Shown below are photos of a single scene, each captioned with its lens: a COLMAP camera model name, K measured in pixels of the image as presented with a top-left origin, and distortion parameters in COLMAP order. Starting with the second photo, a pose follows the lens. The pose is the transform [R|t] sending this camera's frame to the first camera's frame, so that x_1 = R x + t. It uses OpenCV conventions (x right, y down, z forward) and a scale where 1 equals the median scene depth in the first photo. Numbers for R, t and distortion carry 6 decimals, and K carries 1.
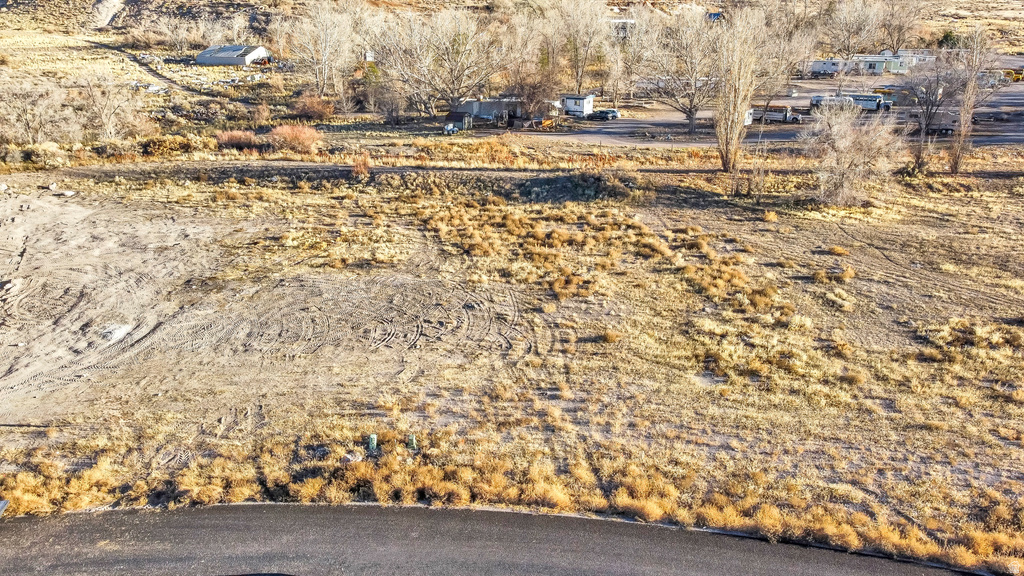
lens RADIAL K [[788.5, 0, 511.0], [0, 788.5, 287.9], [0, 0, 1]] dist [0.004561, -0.005258]
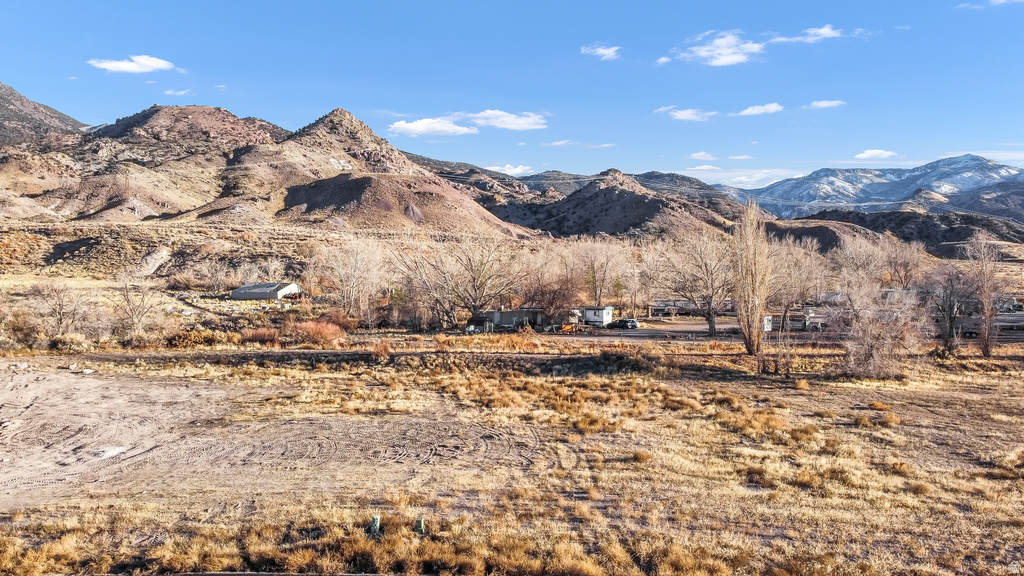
lens RADIAL K [[788.5, 0, 510.9], [0, 788.5, 280.6], [0, 0, 1]] dist [0.004561, -0.005258]
pose [[0.999672, -0.000541, -0.025622, -0.001121], [-0.008173, 0.940834, -0.338770, 0.134941], [0.024289, 0.338868, 0.940520, 0.049432]]
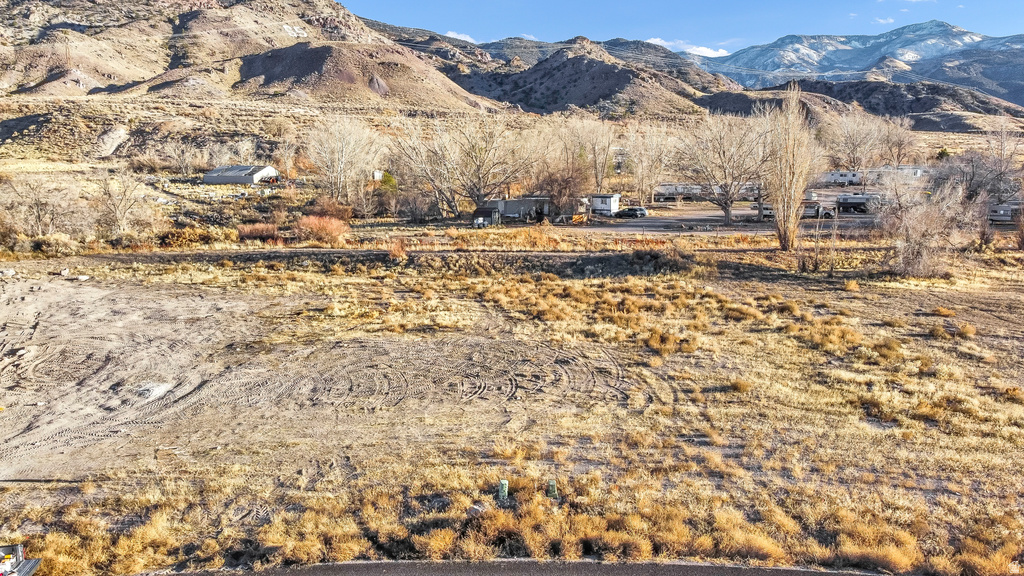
lens RADIAL K [[788.5, 0, 511.9], [0, 788.5, 283.7], [0, 0, 1]] dist [0.004561, -0.005258]
pose [[0.999658, -0.010774, 0.023831, -0.104516], [0.014889, 0.983574, -0.179889, 0.076976], [-0.021502, 0.180182, 0.983398, 0.108580]]
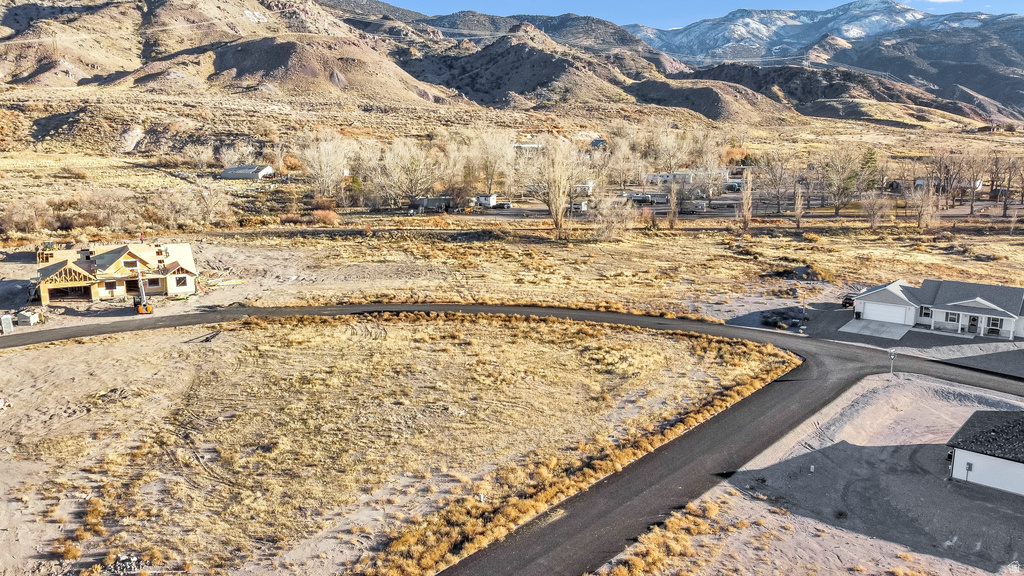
lens RADIAL K [[788.5, 0, 513.6], [0, 788.5, 285.4], [0, 0, 1]] dist [0.004561, -0.005258]
pose [[0.996616, -0.015252, 0.080774, 0.006845], [0.026534, 0.989725, -0.140502, 0.348028], [-0.077801, 0.142170, 0.986780, -1.194282]]
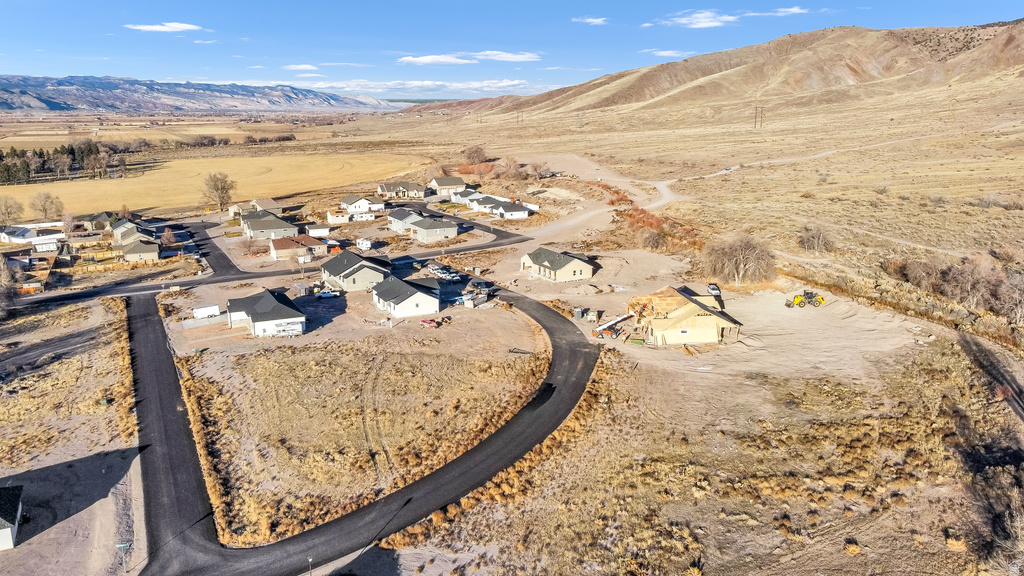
lens RADIAL K [[788.5, 0, 512.7], [0, 788.5, 288.7], [0, 0, 1]] dist [0.004561, -0.005258]
pose [[-0.300409, 0.202169, -0.932138, 1.537916], [-0.316385, 0.900826, 0.297342, -0.570578], [0.899808, 0.384239, -0.206653, 0.620796]]
